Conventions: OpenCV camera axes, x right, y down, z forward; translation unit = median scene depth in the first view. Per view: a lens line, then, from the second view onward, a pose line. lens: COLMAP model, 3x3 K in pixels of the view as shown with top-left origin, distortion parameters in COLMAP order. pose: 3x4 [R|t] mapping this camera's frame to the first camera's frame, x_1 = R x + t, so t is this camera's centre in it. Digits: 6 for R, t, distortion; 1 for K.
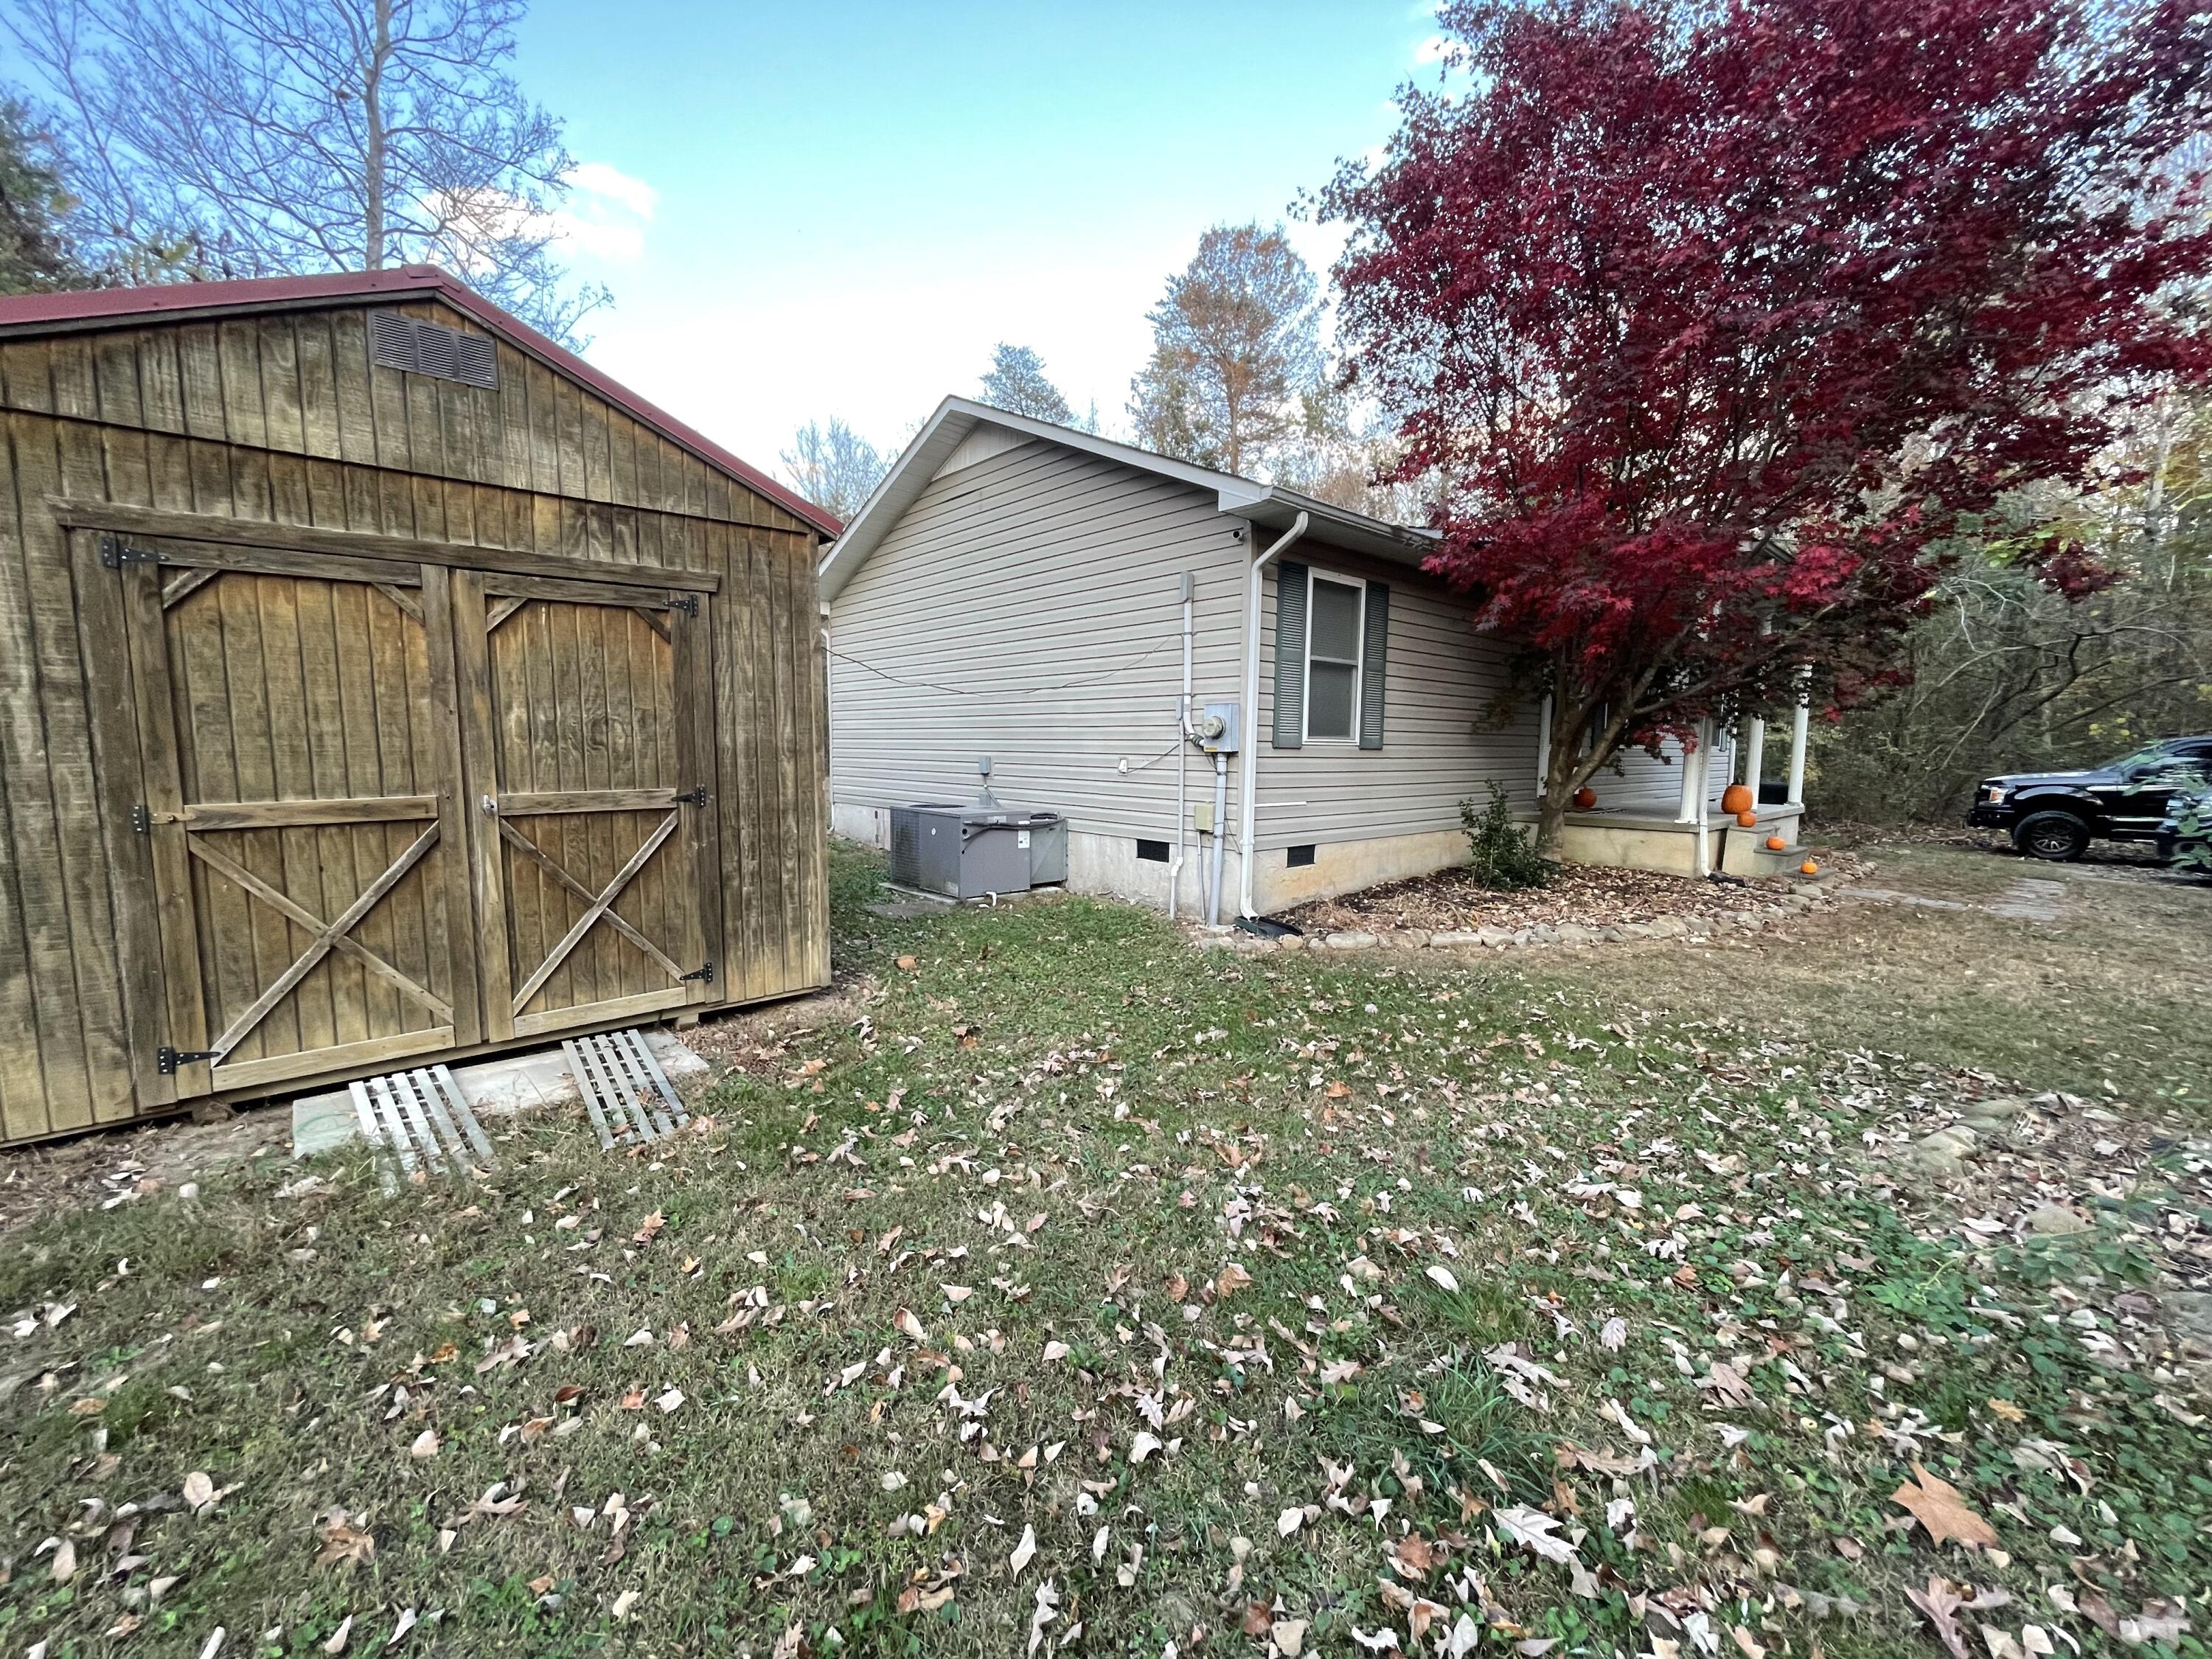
lens RADIAL K [[886.2, 0, 1100.5], [0, 886.2, 829.8], [0, 0, 1]] dist [0.004108, -0.003627]
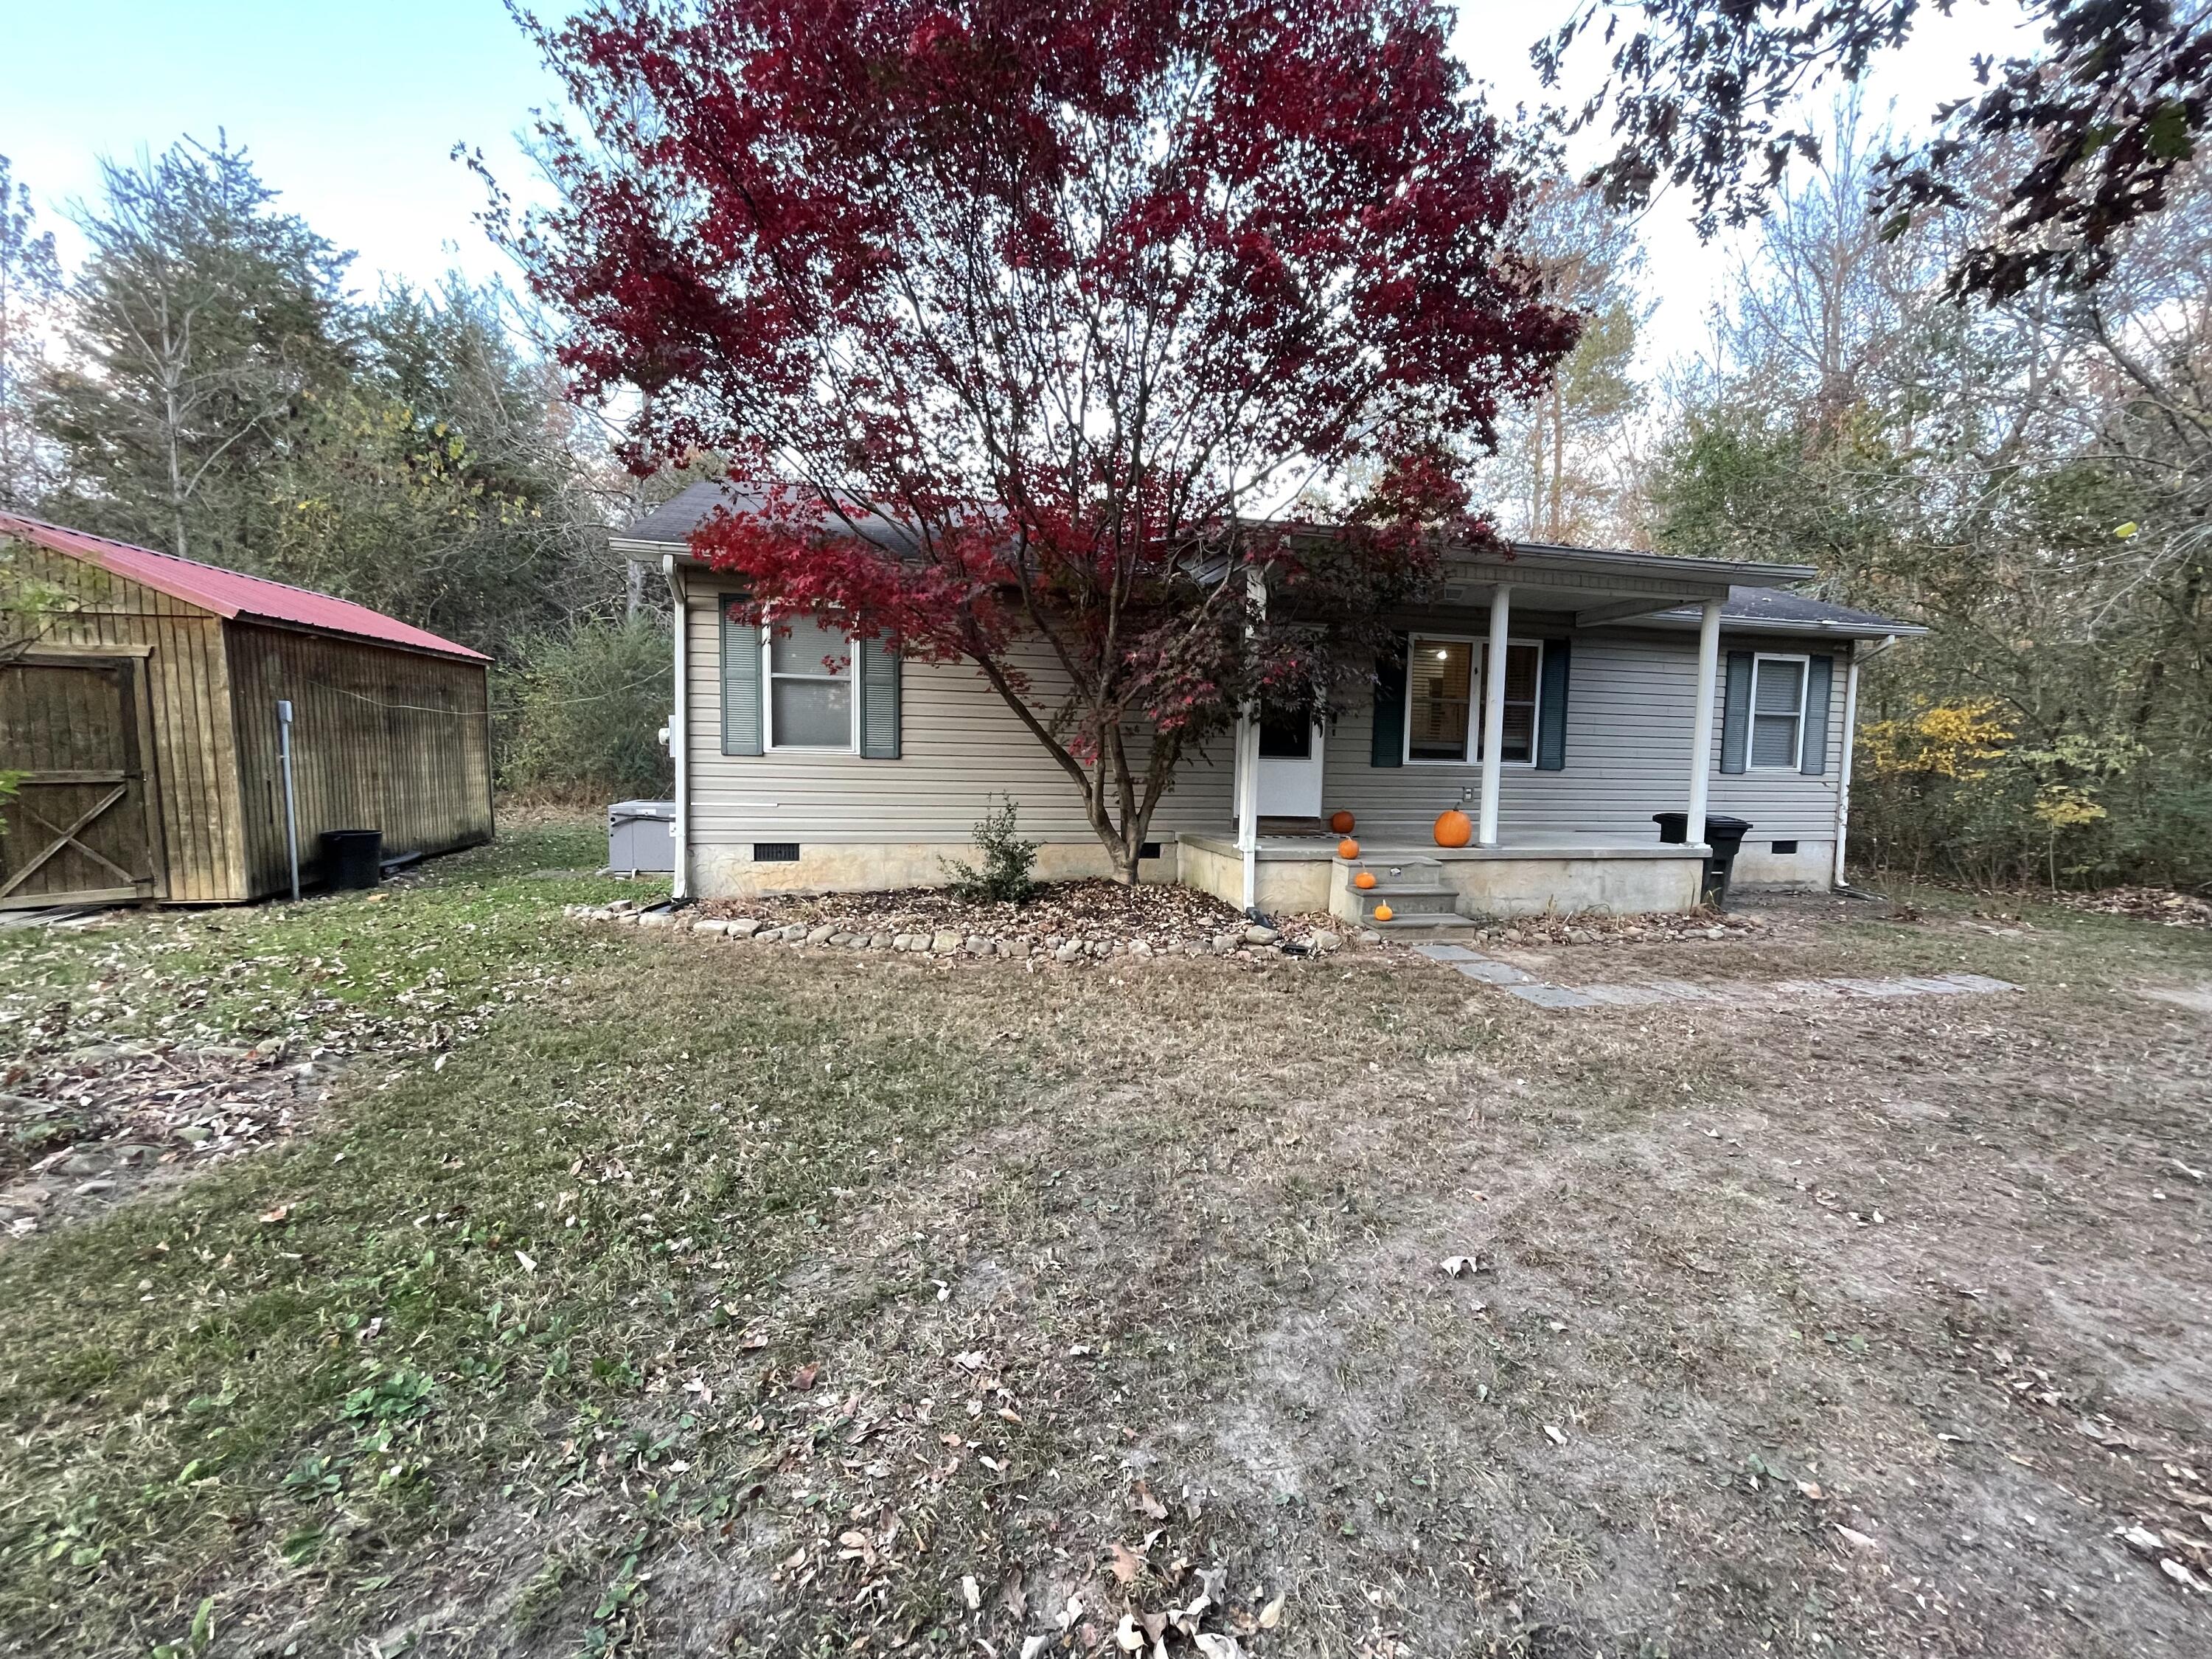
lens RADIAL K [[886.2, 0, 1100.5], [0, 886.2, 829.8], [0, 0, 1]] dist [0.004108, -0.003627]
pose [[0.873193, 0.035771, -0.486060, 1.139076], [-0.052707, 0.998385, -0.021212, 0.003571], [0.484516, 0.044141, 0.873668, 0.230364]]
